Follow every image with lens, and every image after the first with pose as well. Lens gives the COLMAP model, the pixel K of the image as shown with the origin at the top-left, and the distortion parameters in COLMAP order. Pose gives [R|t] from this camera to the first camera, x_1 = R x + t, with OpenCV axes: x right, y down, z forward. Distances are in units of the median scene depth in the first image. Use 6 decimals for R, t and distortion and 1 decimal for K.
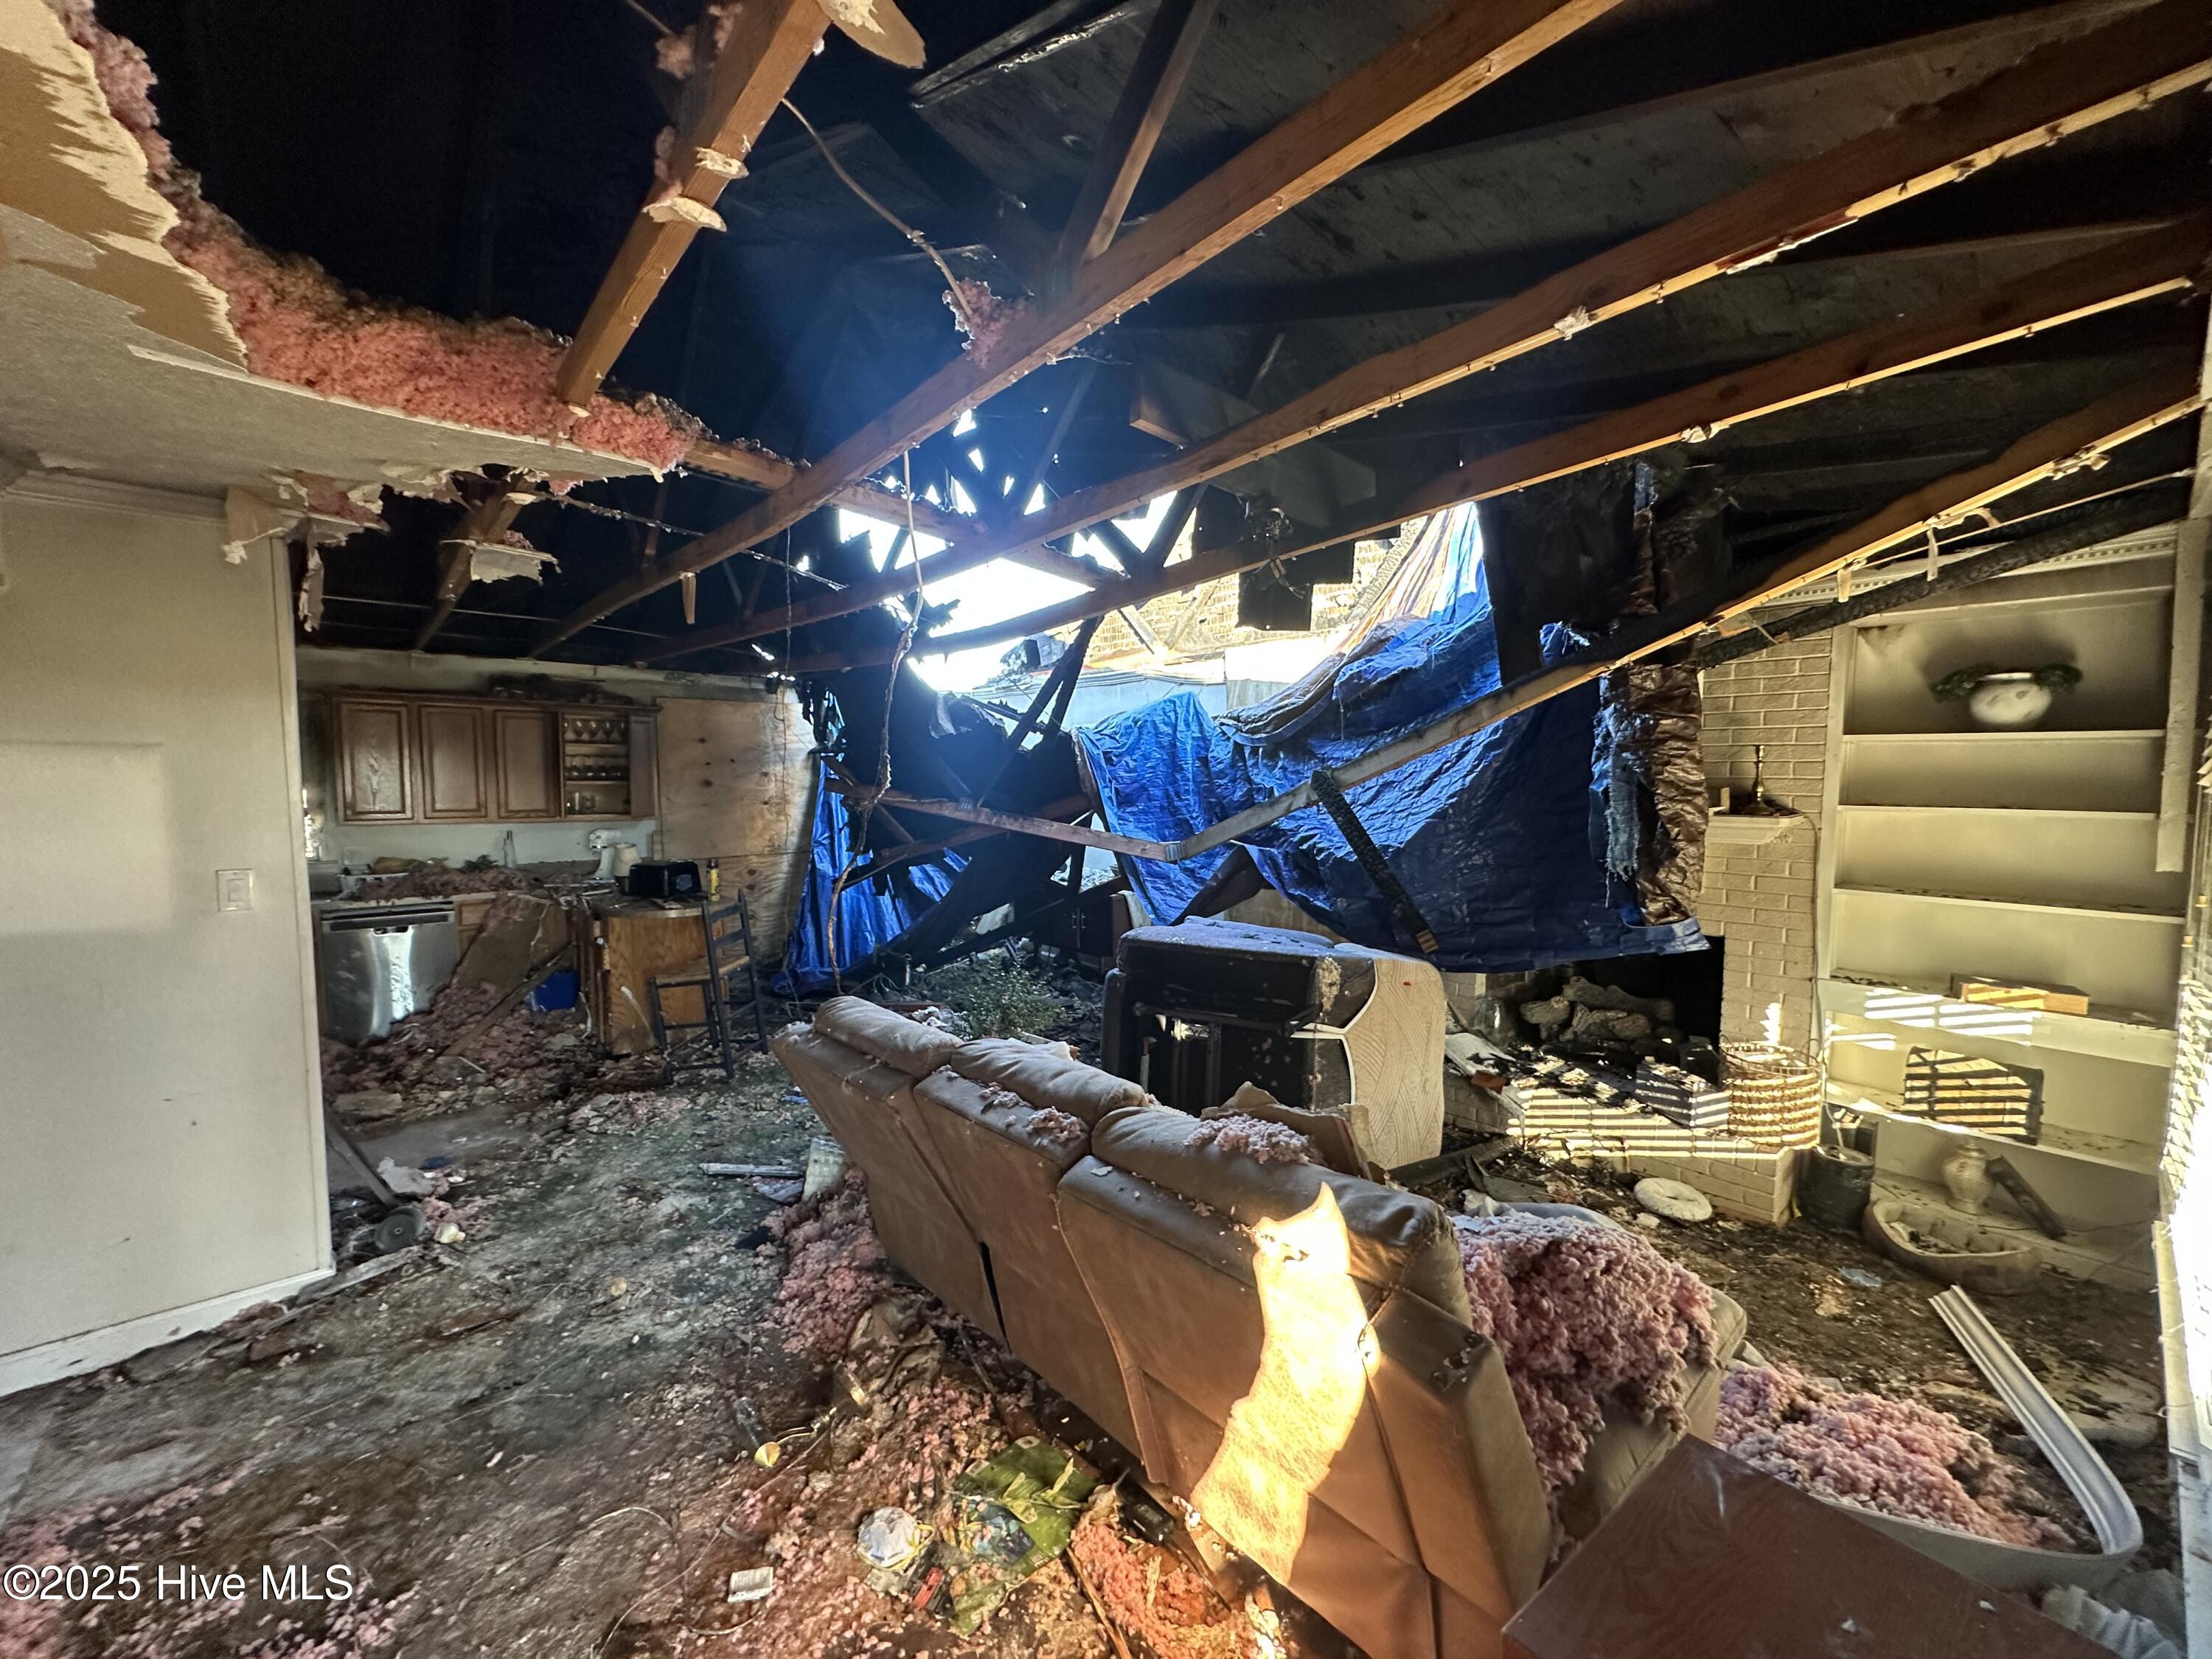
lens RADIAL K [[879.6, 0, 1100.9], [0, 879.6, 833.2], [0, 0, 1]] dist [-0.001819, 0.000493]
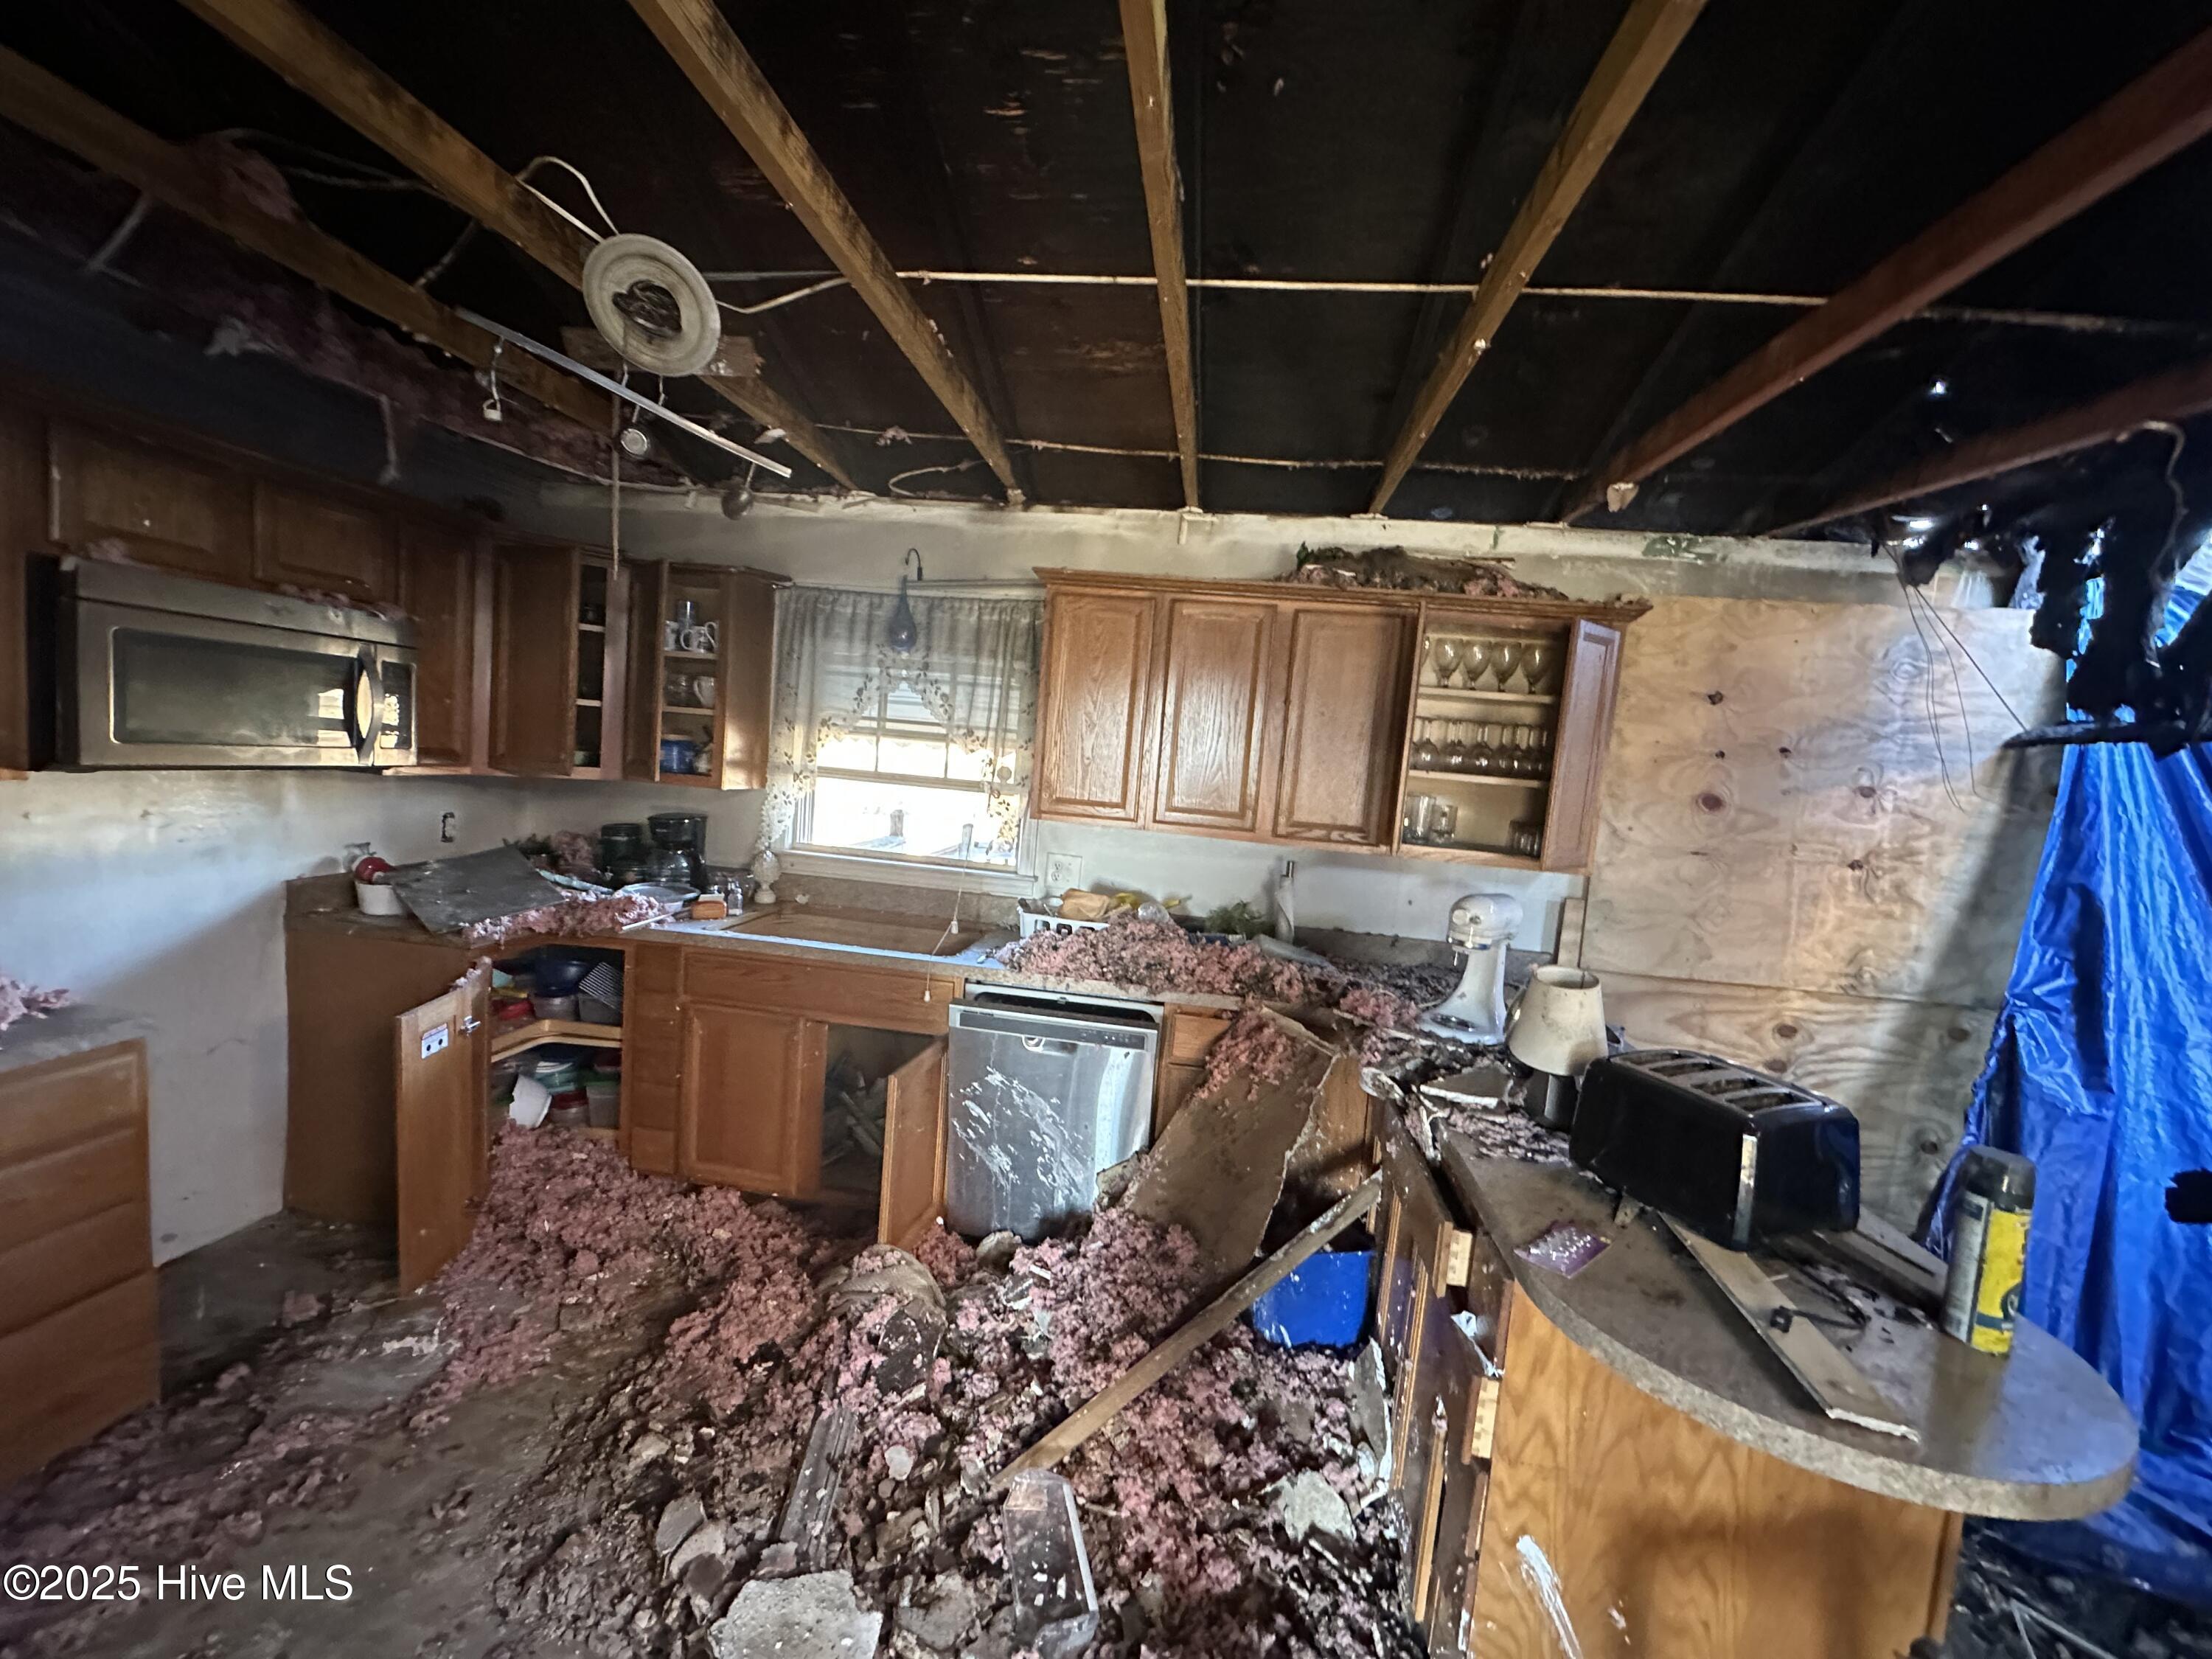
lens RADIAL K [[879.6, 0, 1100.9], [0, 879.6, 833.2], [0, 0, 1]] dist [-0.001819, 0.000493]
pose [[0.658543, 0.121690, -0.742639, -0.357178], [-0.129393, 0.990452, 0.047557, -0.026752], [0.741336, 0.064773, 0.668001, 0.557104]]
